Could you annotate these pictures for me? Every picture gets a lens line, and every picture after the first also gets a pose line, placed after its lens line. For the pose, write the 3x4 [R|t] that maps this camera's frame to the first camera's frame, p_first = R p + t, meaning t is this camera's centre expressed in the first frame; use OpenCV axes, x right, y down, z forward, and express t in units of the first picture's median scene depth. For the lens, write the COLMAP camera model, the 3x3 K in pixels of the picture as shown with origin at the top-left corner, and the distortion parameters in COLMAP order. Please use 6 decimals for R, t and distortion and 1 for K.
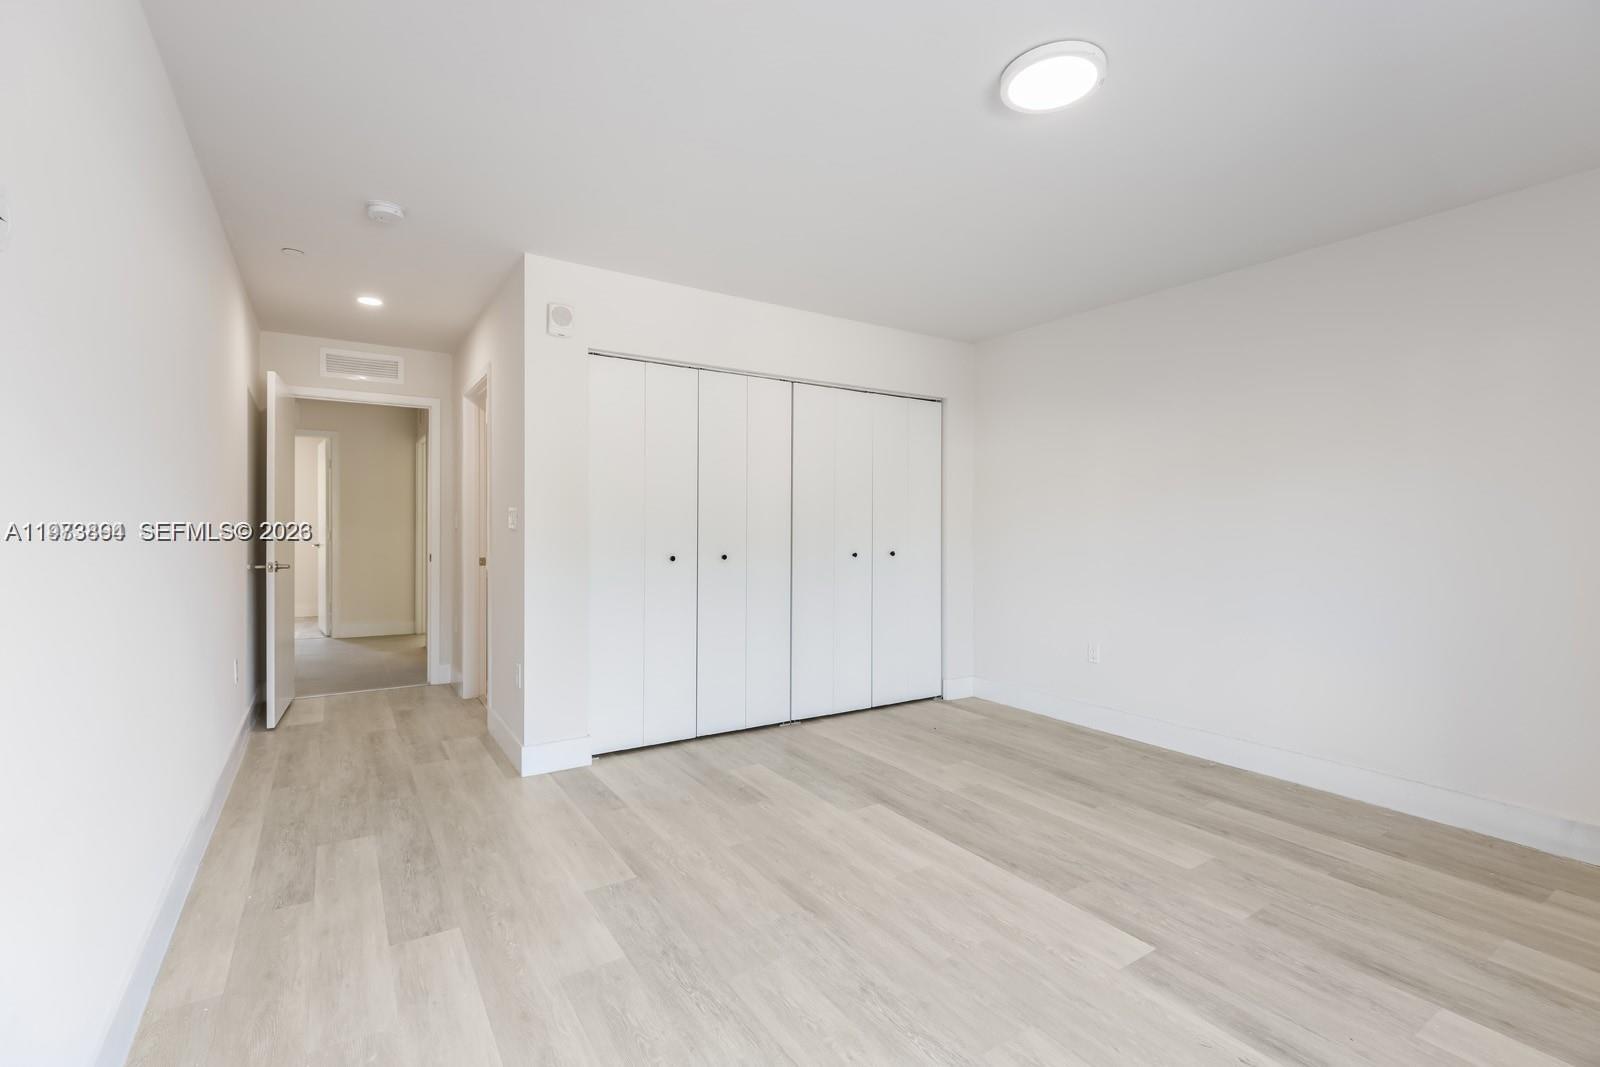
lens RADIAL K [[725.7, 0, 806.3], [0, 725.7, 531.6], [0, 0, 1]] dist [0.000423, 0.000458]
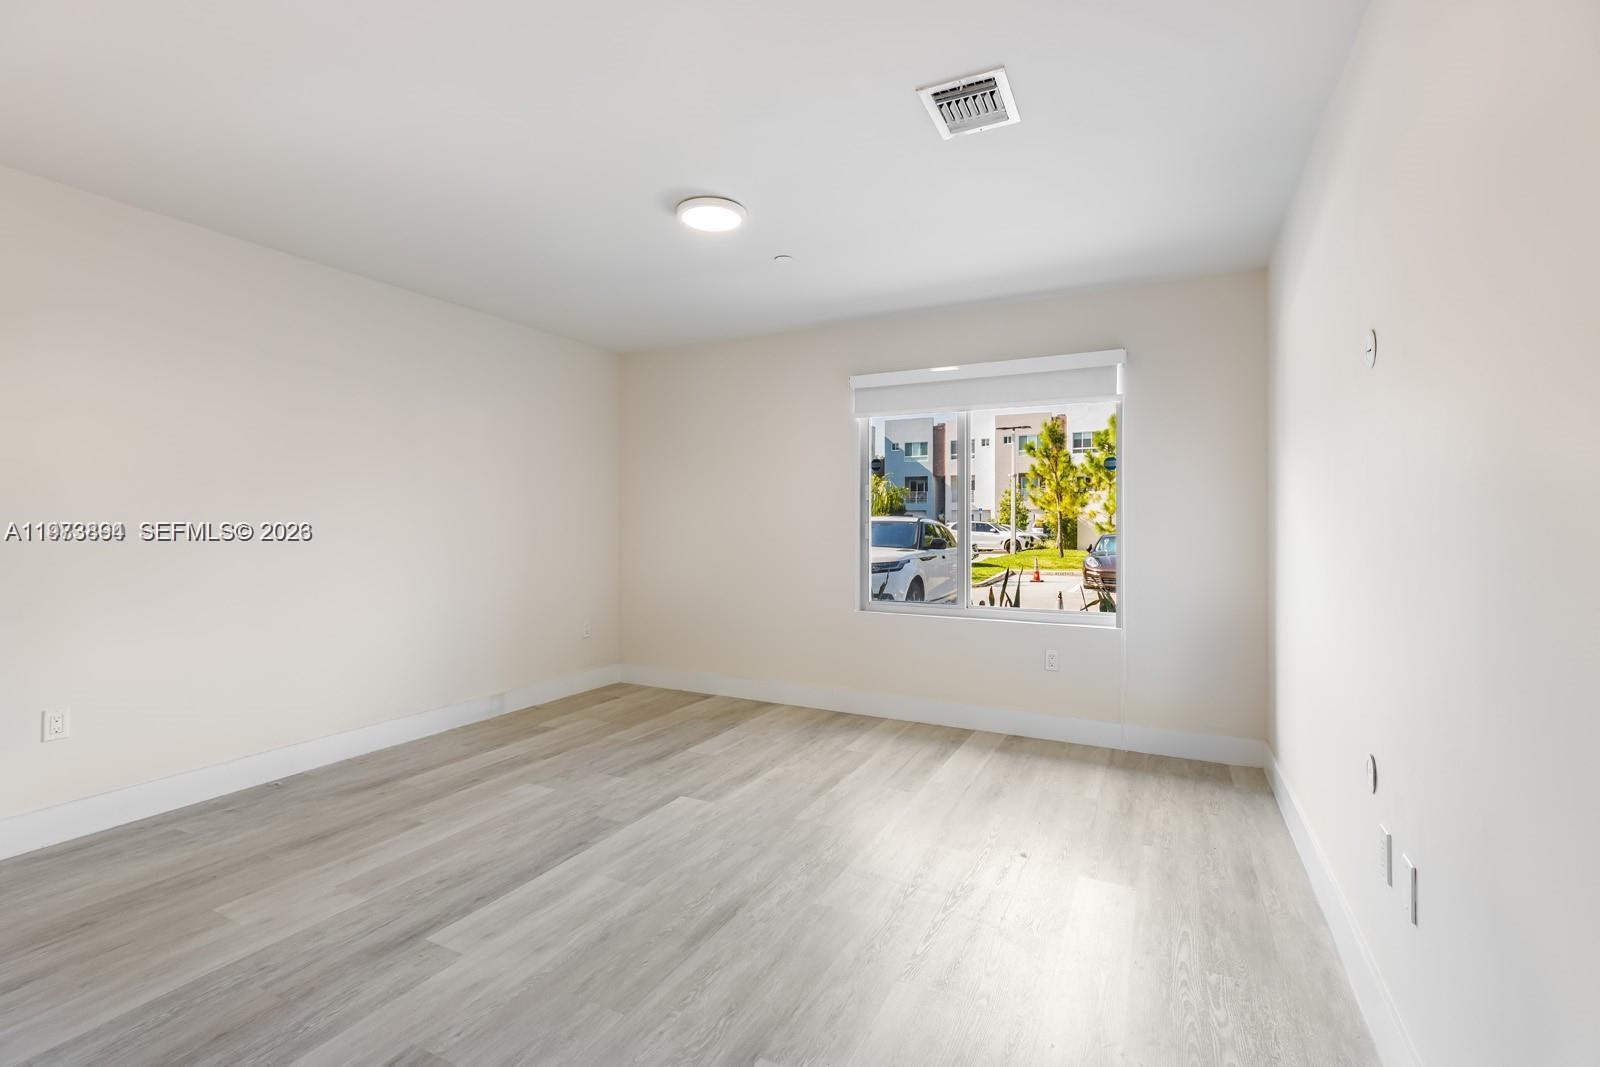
lens RADIAL K [[725.7, 0, 805.3], [0, 725.7, 525.7], [0, 0, 1]] dist [0.000423, 0.000458]
pose [[-0.507046, -0.008392, 0.861878, -0.762332], [0.004651, 0.999911, 0.012472, -0.015936], [-0.861907, 0.010332, -0.506962, 1.205170]]
